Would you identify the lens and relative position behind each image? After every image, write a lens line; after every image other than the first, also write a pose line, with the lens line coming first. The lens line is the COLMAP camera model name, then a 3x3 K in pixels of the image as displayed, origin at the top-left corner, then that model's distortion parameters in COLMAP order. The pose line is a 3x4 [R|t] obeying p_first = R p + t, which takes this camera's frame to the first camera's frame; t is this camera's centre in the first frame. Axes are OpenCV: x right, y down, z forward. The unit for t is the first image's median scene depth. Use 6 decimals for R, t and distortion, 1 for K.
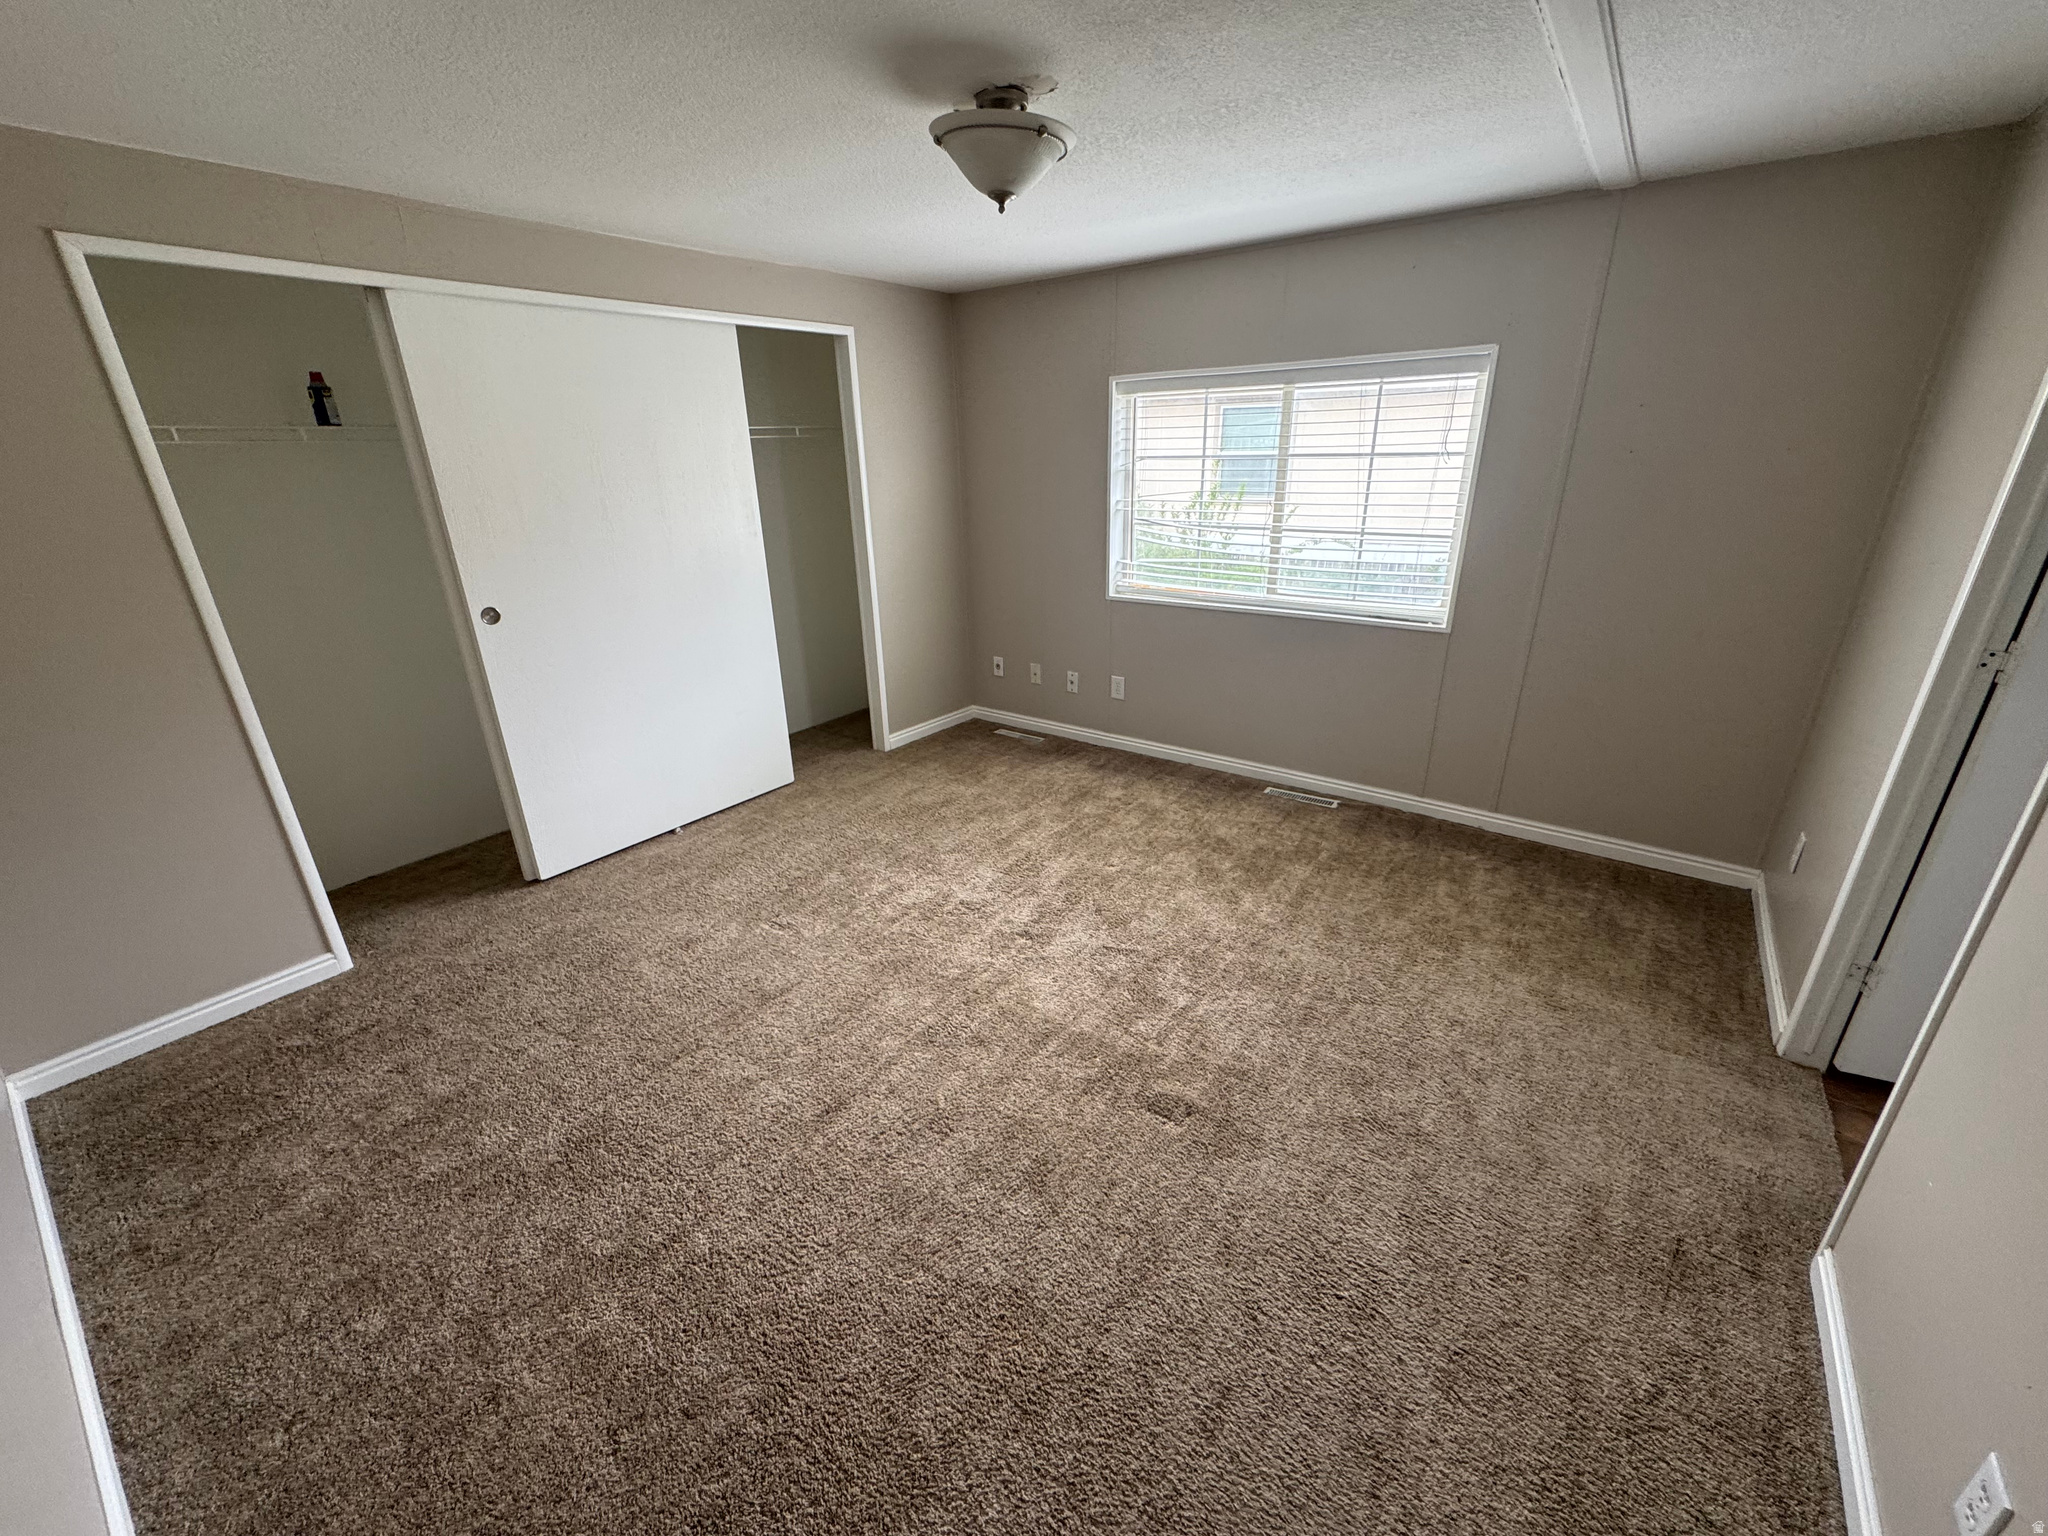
lens RADIAL K [[817.5, 0, 1023.2], [0, 817.5, 762.2], [0, 0, 1]] dist [-0.001745, -0.000085]
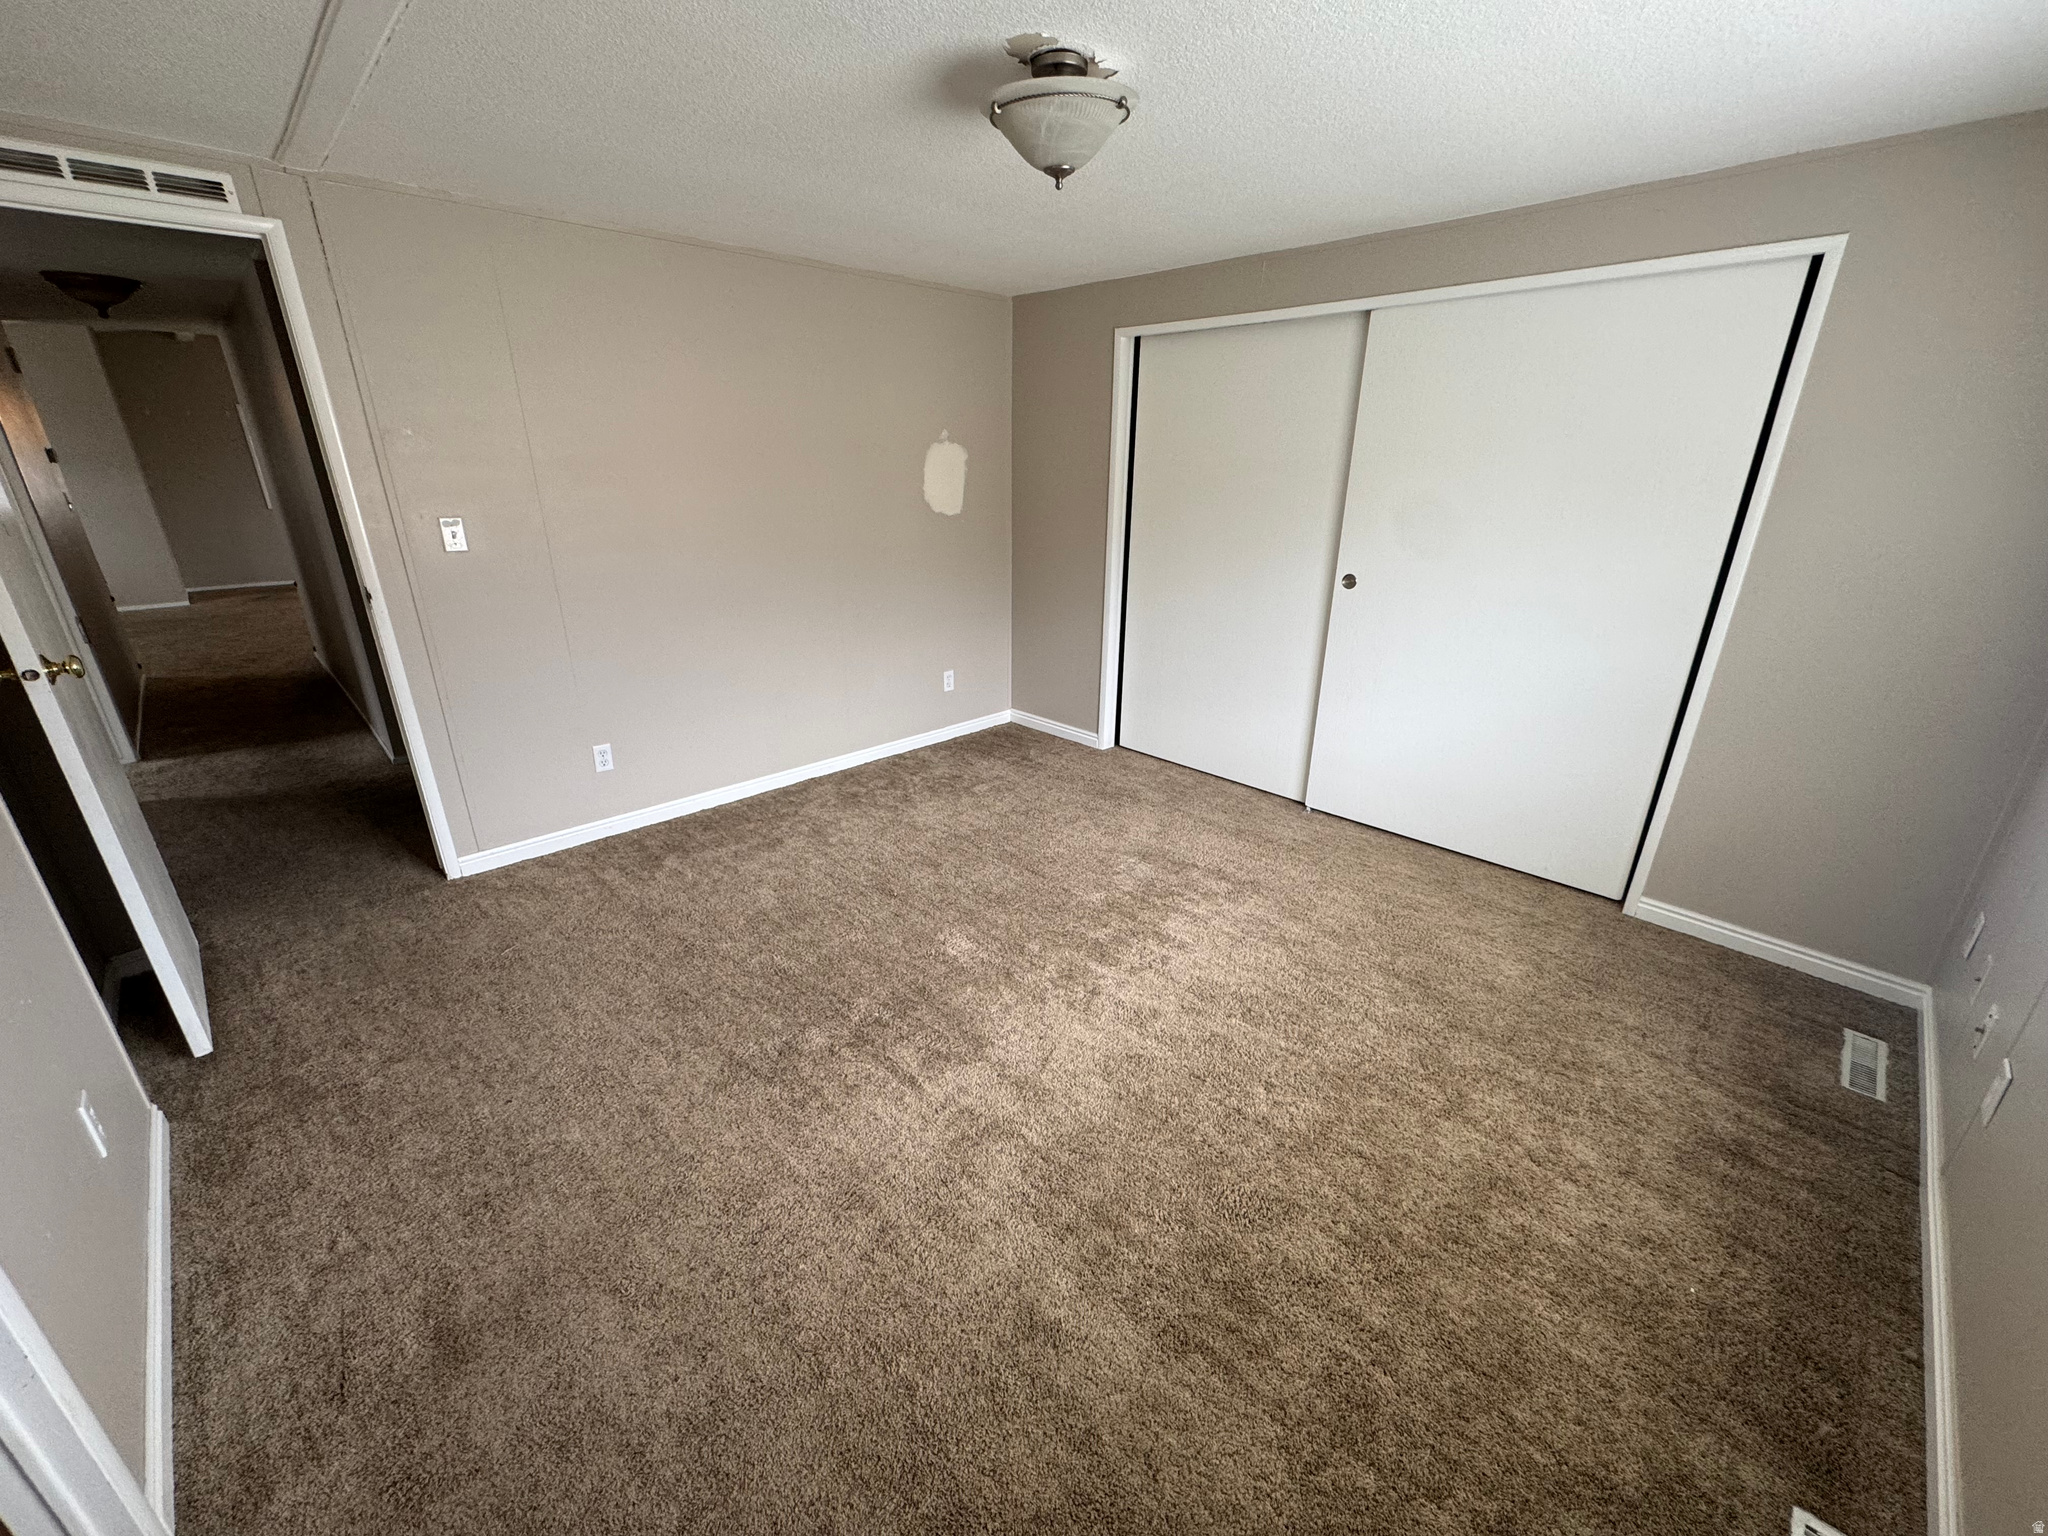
lens RADIAL K [[817.5, 0, 1015.2], [0, 817.5, 773.0], [0, 0, 1]] dist [-0.001745, -0.000085]
pose [[-0.155498, 0.376819, -0.913142, 0.585129], [-0.358383, 0.839886, 0.407618, -0.254276], [0.920534, 0.390638, 0.004444, 0.665105]]
